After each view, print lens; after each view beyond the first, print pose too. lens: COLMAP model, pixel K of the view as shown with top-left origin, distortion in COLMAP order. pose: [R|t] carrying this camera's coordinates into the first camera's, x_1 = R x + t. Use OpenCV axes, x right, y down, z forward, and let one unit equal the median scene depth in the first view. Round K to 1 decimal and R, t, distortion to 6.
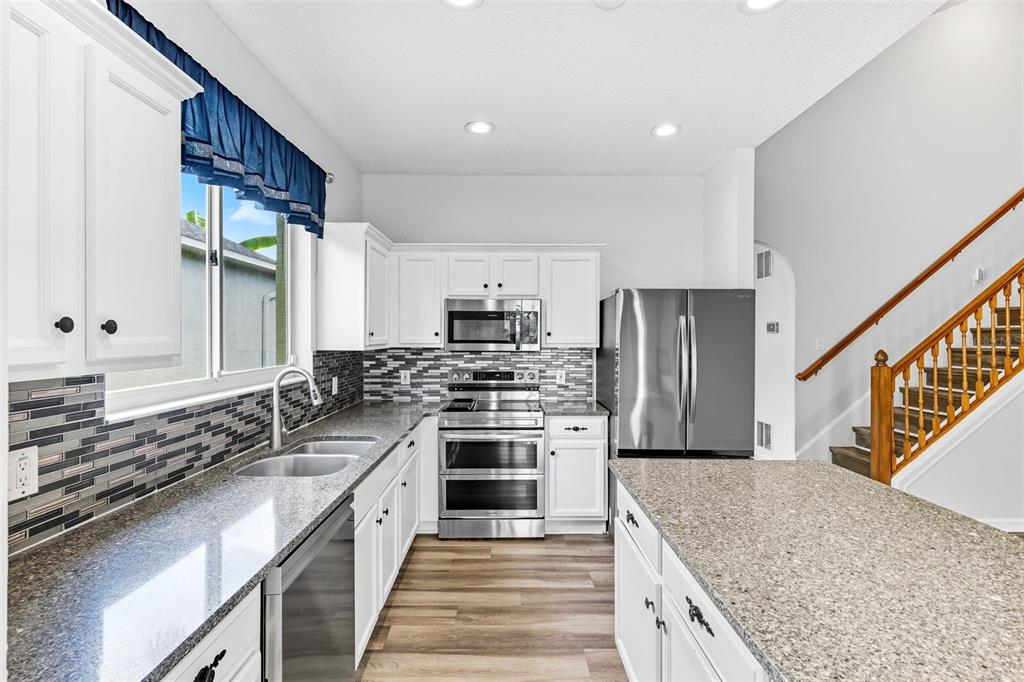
lens RADIAL K [[475.0, 0, 507.9], [0, 475.0, 336.8], [0, 0, 1]] dist [0.000443, -0.000061]
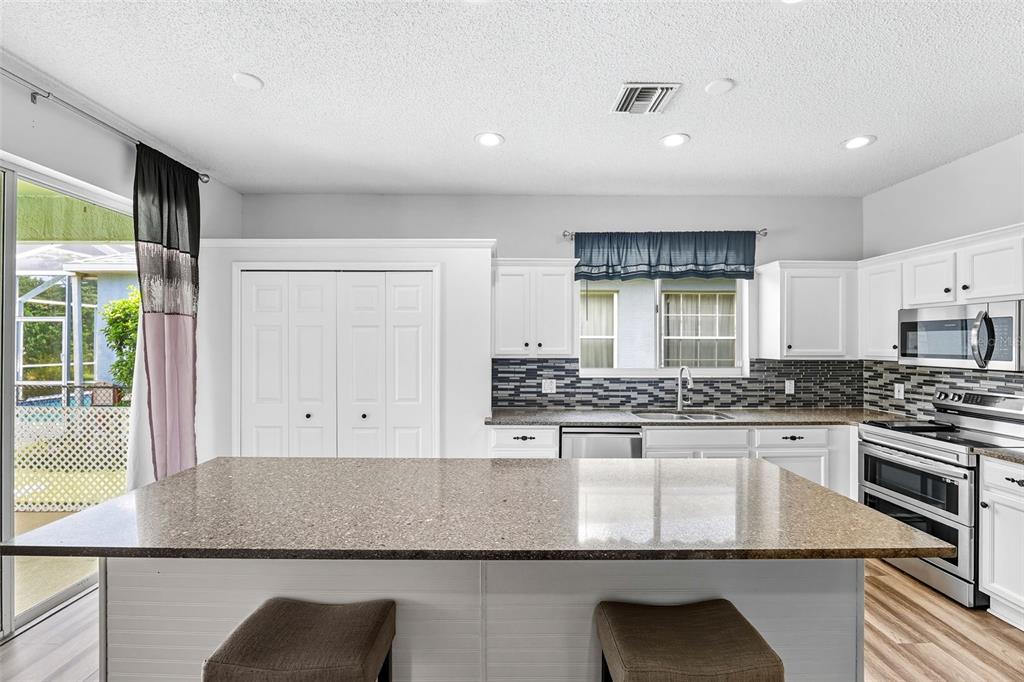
lens RADIAL K [[429.6, 0, 511.9], [0, 429.6, 342.5], [0, 0, 1]] dist [-0.002703, -0.000114]
pose [[0.008675, -0.003837, -0.999955, 0.766170], [-0.004083, 0.999984, -0.003872, -0.008839], [0.999954, 0.004116, 0.008659, 0.237848]]
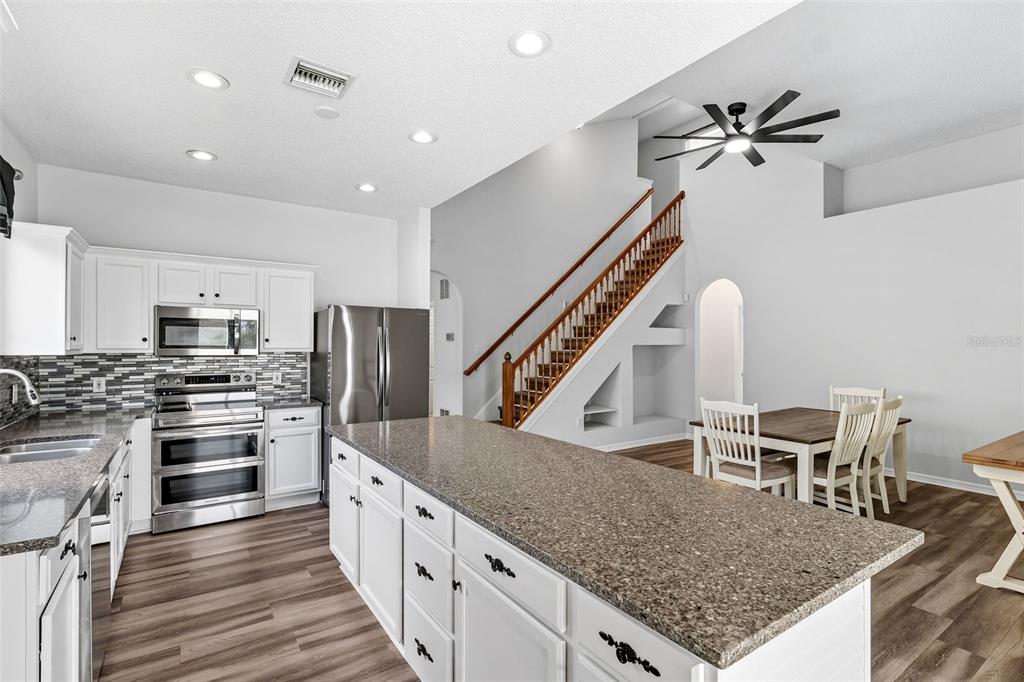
lens RADIAL K [[487.5, 0, 510.6], [0, 487.5, 345.6], [0, 0, 1]] dist [0.002592, 0.000138]
pose [[0.830146, 0.000528, 0.557546, -0.089328], [0.000669, 0.999998, -0.001943, 0.010559], [-0.557546, 0.001986, 0.830144, -0.332319]]
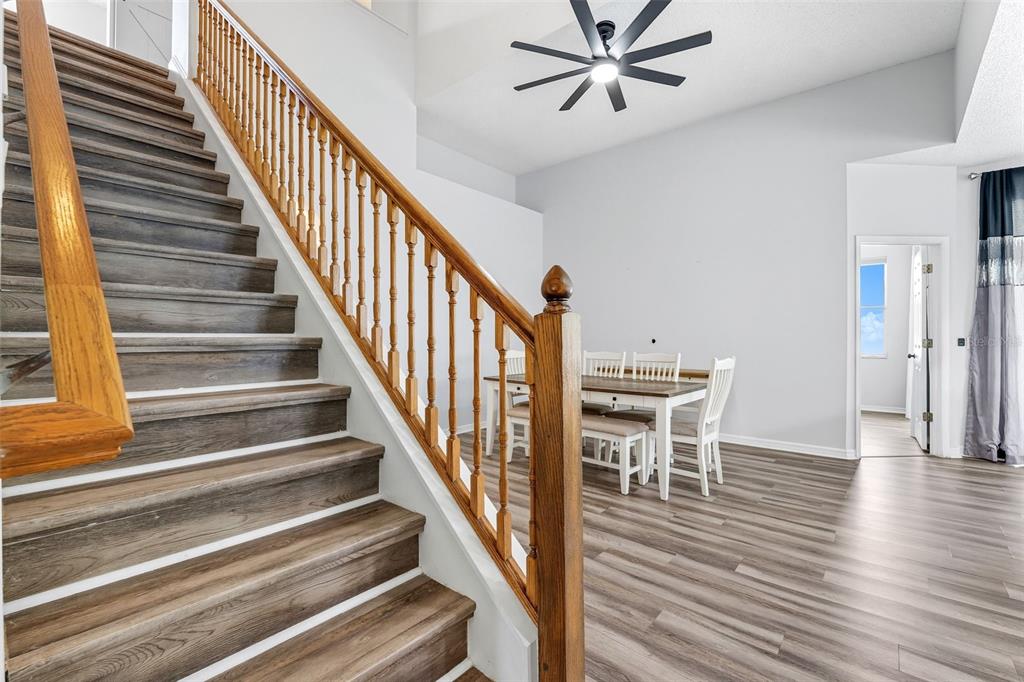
lens RADIAL K [[453.2, 0, 508.7], [0, 453.2, 338.2], [0, 0, 1]] dist [-0.000152, -0.000038]
pose [[-0.765169, -0.000235, 0.643830, 0.644292], [0.000851, 0.999999, 0.001376, 0.087864], [-0.643829, 0.001601, -0.765167, 1.388490]]
